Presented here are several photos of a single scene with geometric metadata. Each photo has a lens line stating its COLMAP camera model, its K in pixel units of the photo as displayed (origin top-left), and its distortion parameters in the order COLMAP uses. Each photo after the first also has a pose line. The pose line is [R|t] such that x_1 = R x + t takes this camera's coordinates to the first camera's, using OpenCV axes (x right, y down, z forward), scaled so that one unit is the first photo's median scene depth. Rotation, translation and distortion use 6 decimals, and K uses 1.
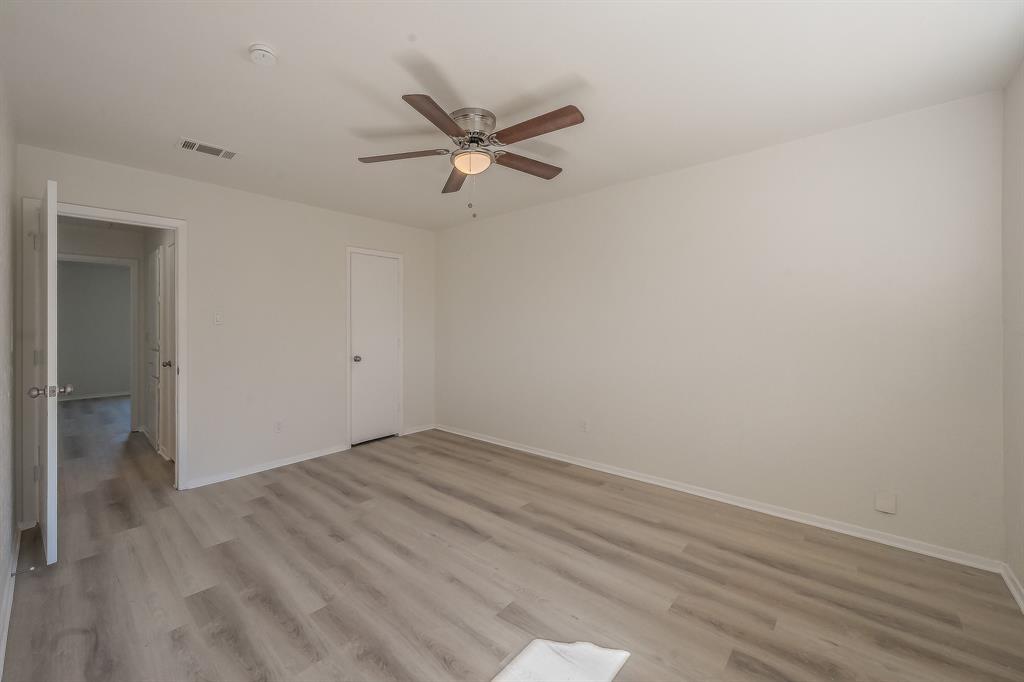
lens RADIAL K [[384.9, 0, 531.9], [0, 384.9, 344.5], [0, 0, 1]] dist [0.000105, -0.000030]
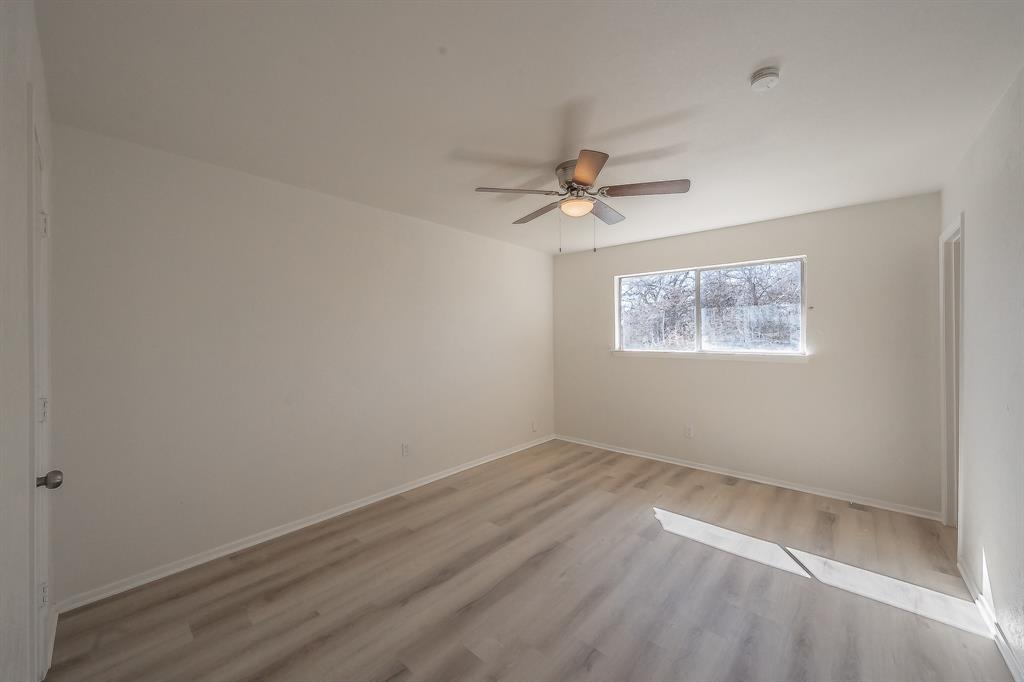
lens RADIAL K [[384.9, 0, 531.9], [0, 384.9, 344.5], [0, 0, 1]] dist [0.000105, -0.000030]
pose [[0.038752, -0.021536, 0.999017, -1.035682], [0.054973, 0.998300, 0.019388, -0.020992], [-0.997736, 0.054168, 0.039870, 0.963888]]
